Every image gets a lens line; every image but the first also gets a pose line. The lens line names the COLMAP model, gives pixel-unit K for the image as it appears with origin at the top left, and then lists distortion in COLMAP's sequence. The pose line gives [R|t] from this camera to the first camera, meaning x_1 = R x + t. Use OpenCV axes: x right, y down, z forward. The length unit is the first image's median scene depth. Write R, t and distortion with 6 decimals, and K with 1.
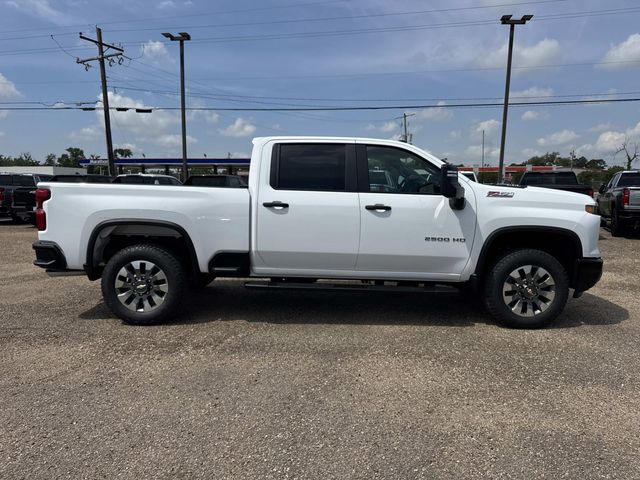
lens RADIAL K [[469.7, 0, 322.2], [0, 469.7, 238.6], [0, 0, 1]] dist [-0.002304, 0.012820]
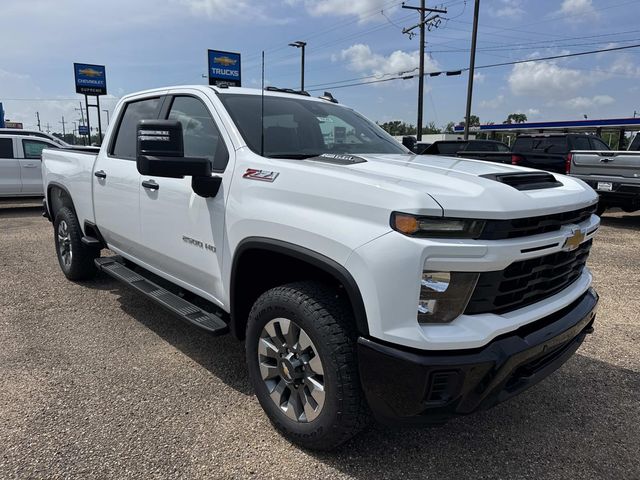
lens RADIAL K [[469.7, 0, 321.8], [0, 469.7, 241.4], [0, 0, 1]] dist [-0.002304, 0.012820]
pose [[0.669517, 0.145534, -0.728401, 0.795486], [-0.090209, 0.989291, 0.114744, -0.084167], [0.737299, -0.011115, 0.675475, 0.670010]]
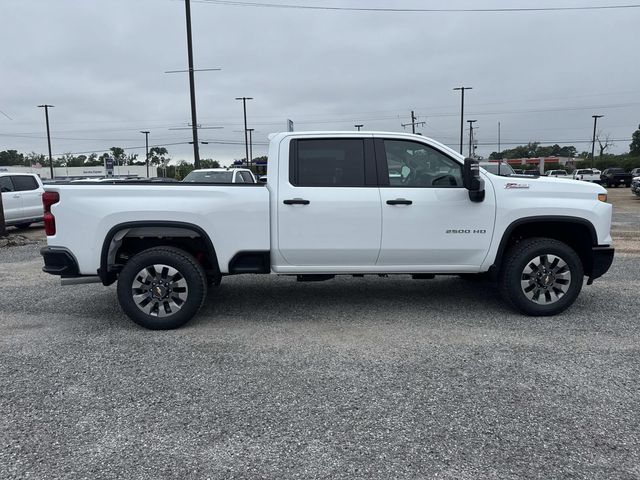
lens RADIAL K [[469.7, 0, 318.6], [0, 469.7, 239.6], [0, 0, 1]] dist [-0.002304, 0.012820]
pose [[0.997777, -0.032356, 0.058255, -0.108110], [0.031225, 0.999308, 0.020233, -0.011025], [-0.058870, -0.018369, 0.998097, 0.010537]]
